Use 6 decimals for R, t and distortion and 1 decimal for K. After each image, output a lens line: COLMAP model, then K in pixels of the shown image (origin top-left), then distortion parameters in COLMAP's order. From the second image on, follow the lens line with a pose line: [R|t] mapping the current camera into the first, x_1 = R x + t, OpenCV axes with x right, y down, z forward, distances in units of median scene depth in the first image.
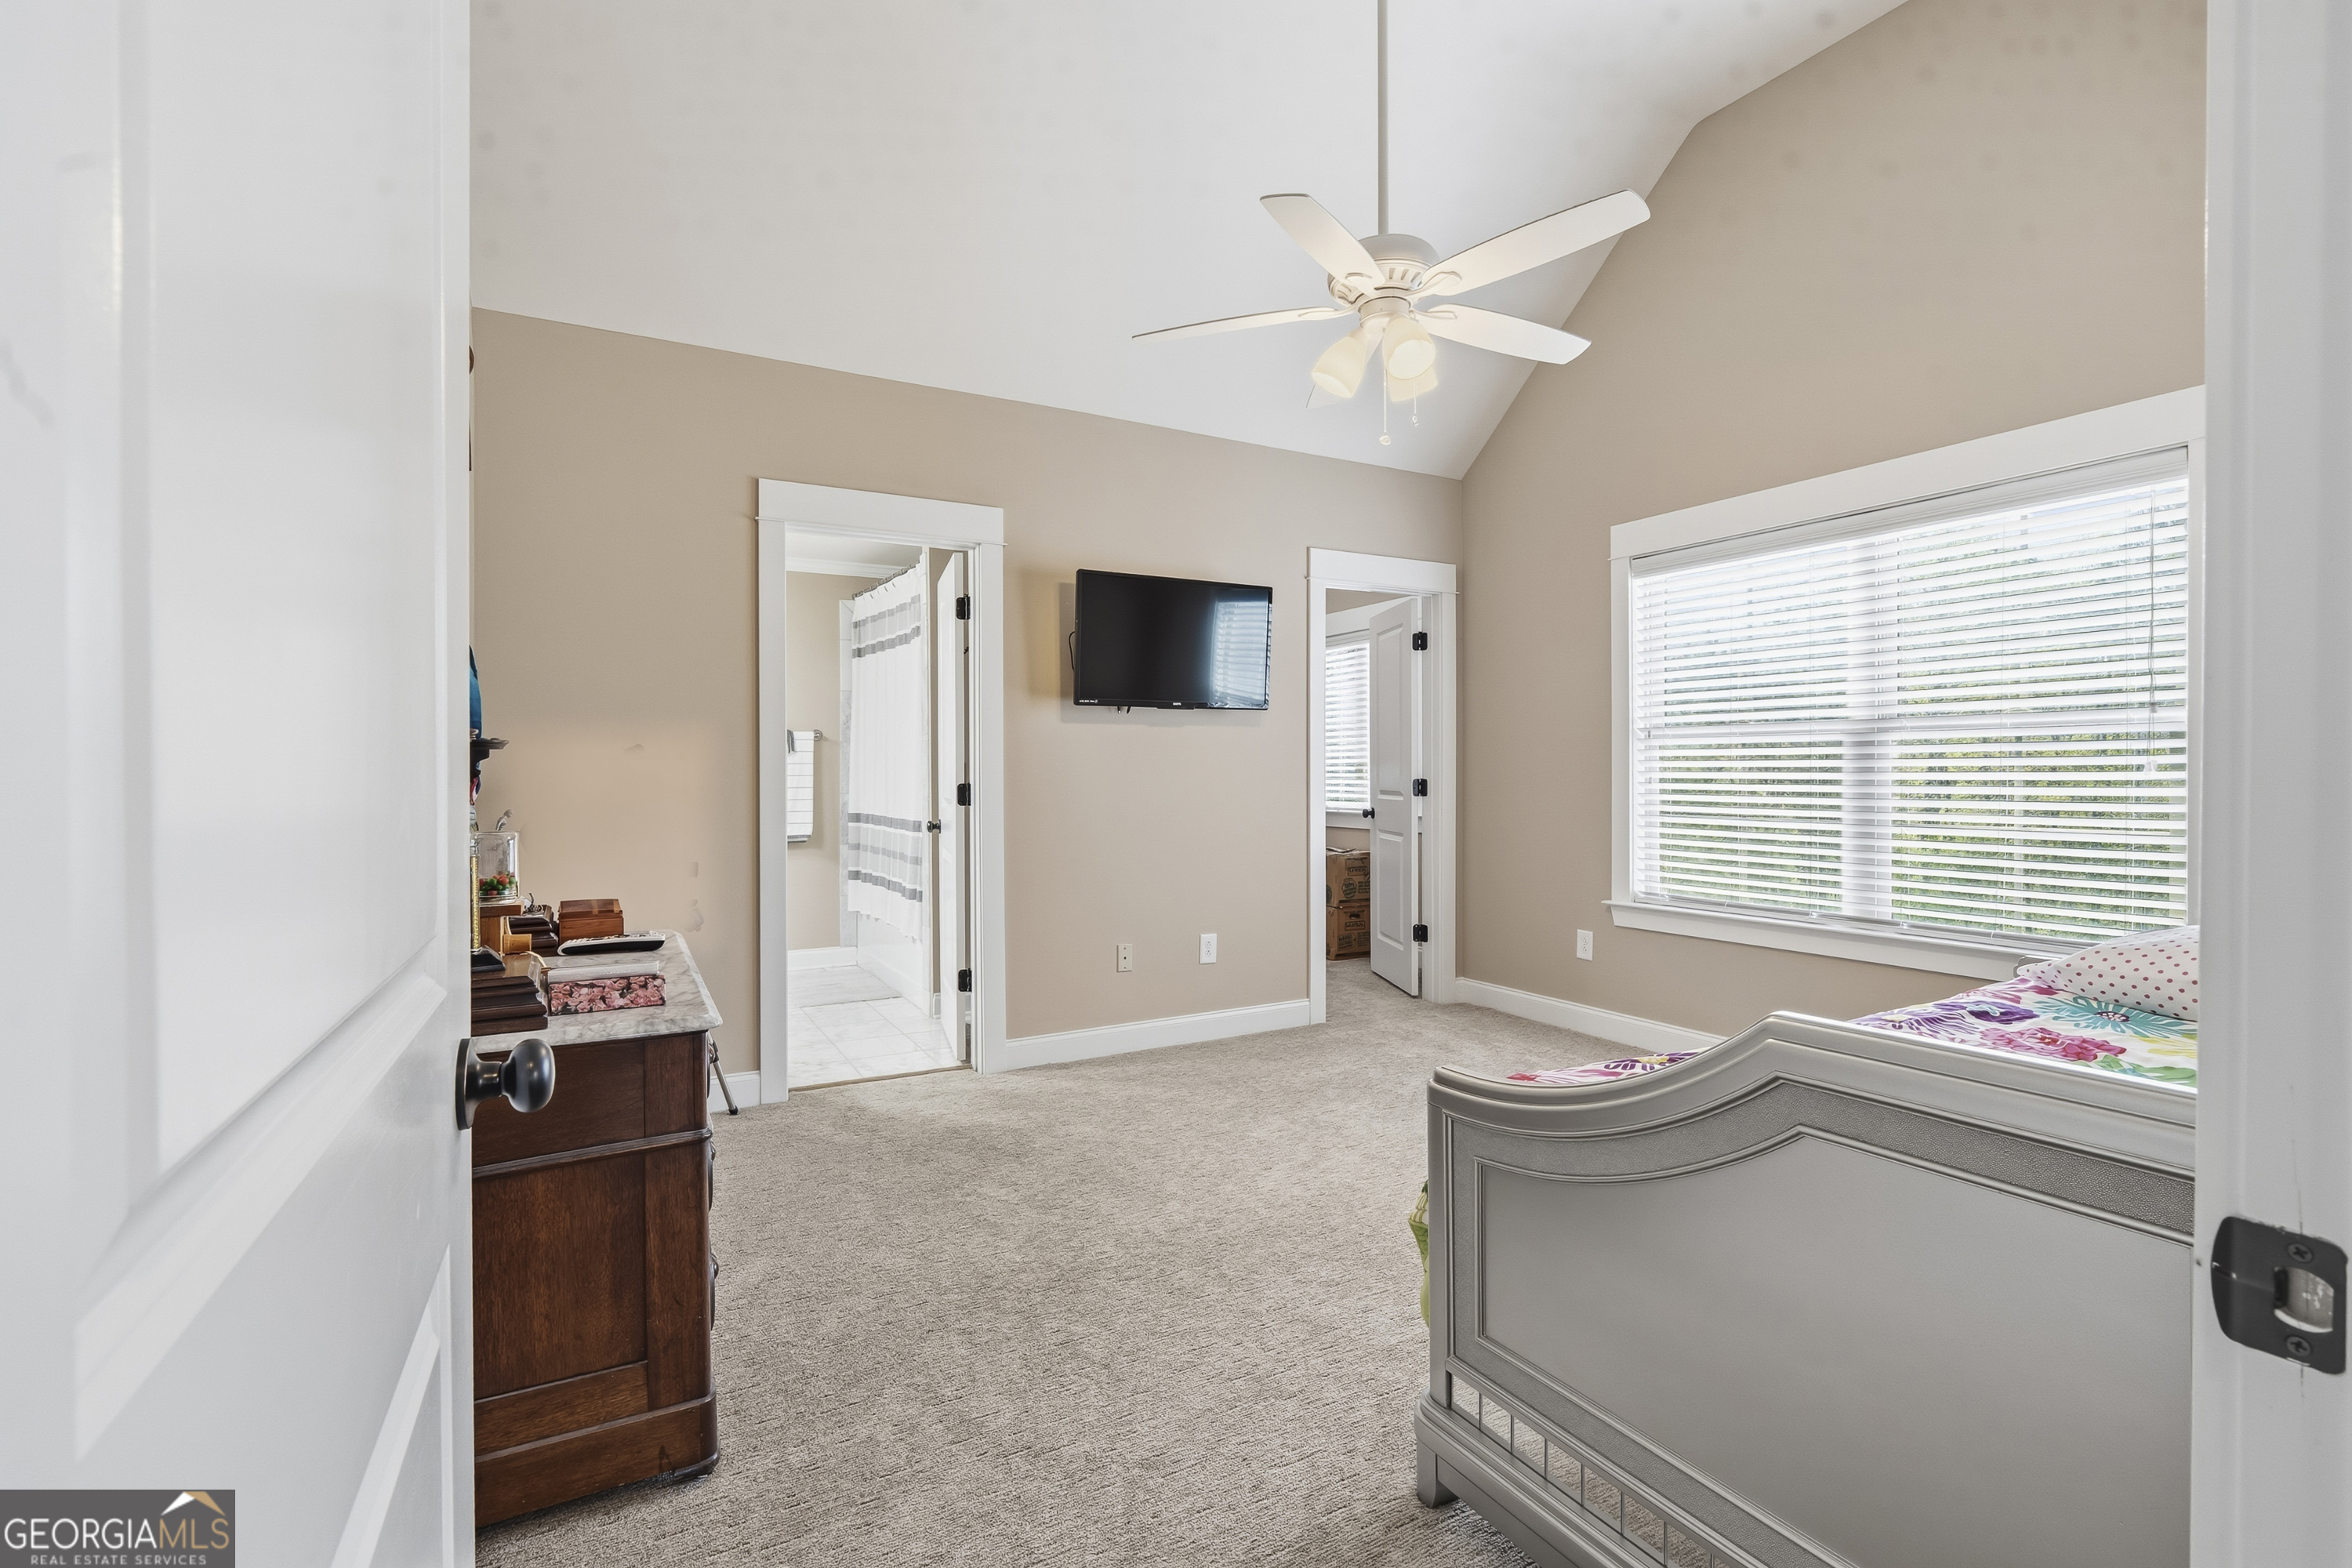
lens RADIAL K [[1052.9, 0, 1171.0], [0, 1052.9, 781.0], [0, 0, 1]] dist [-0.012664, 0.003322]
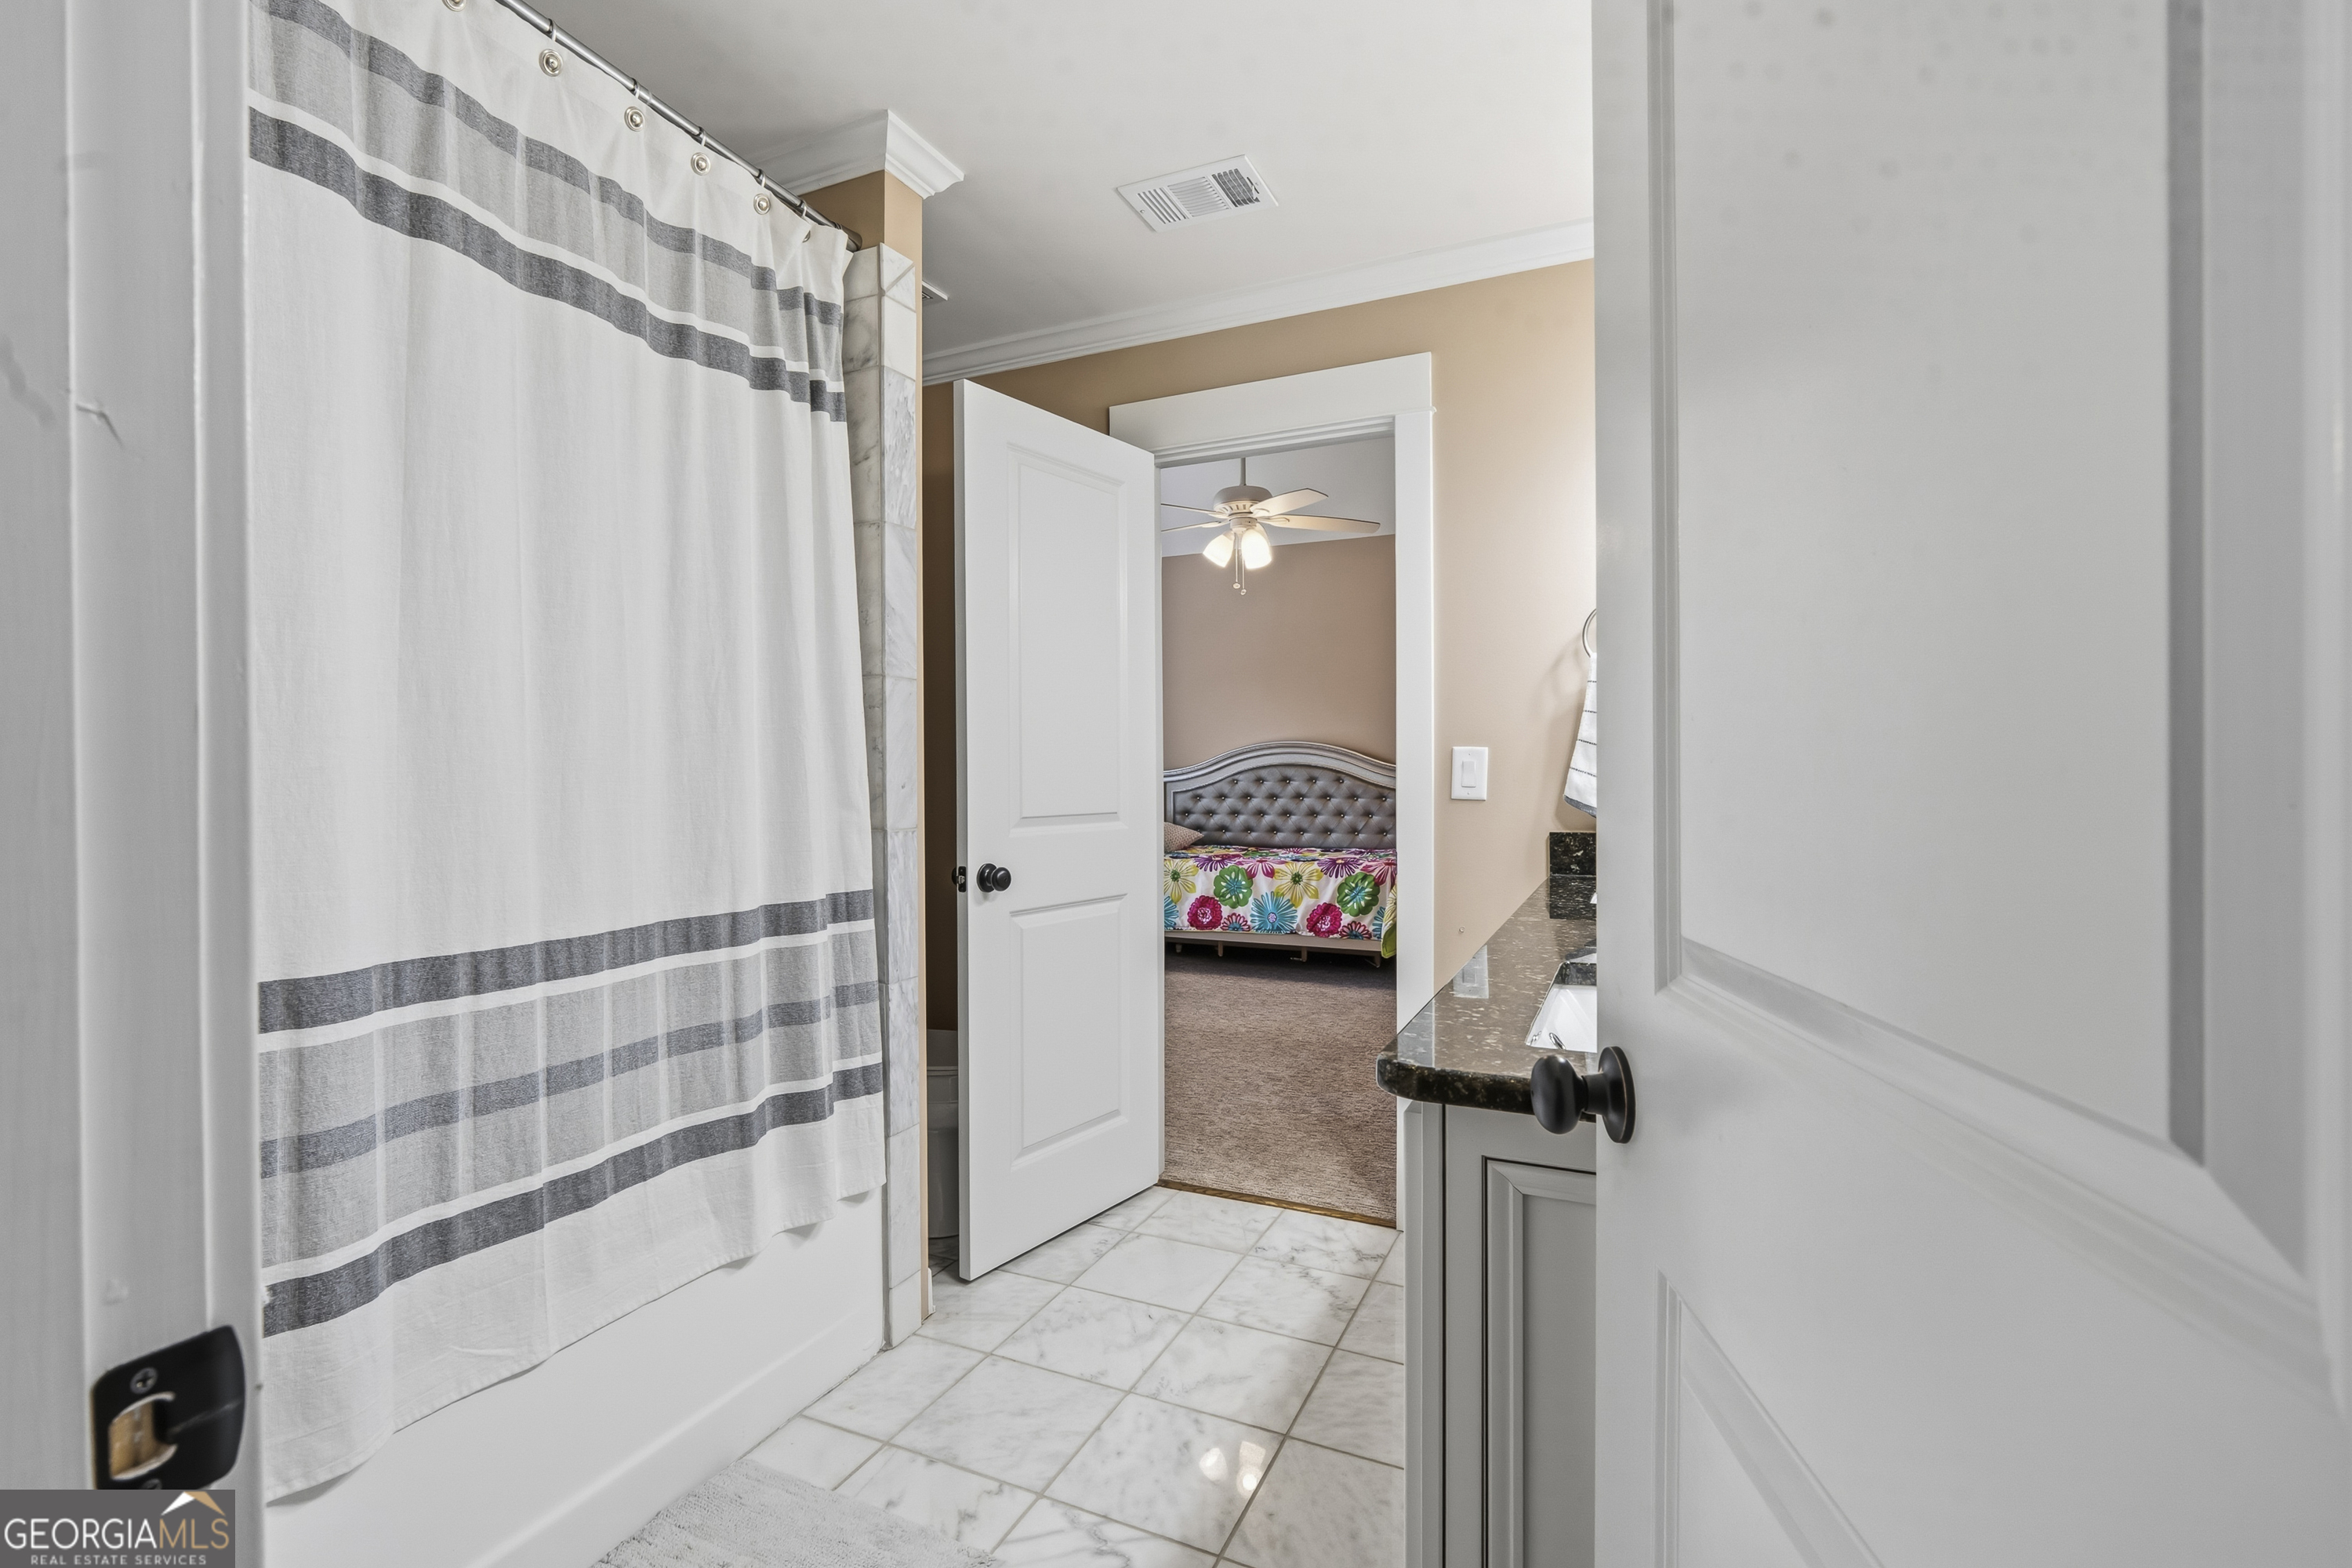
lens RADIAL K [[1052.9, 0, 1171.0], [0, 1052.9, 781.0], [0, 0, 1]] dist [-0.012664, 0.003322]
pose [[-0.589024, -0.002144, 0.808113, -0.622664], [0.010656, 0.999889, 0.010419, -0.005530], [-0.808046, 0.014748, -0.588935, 1.129228]]
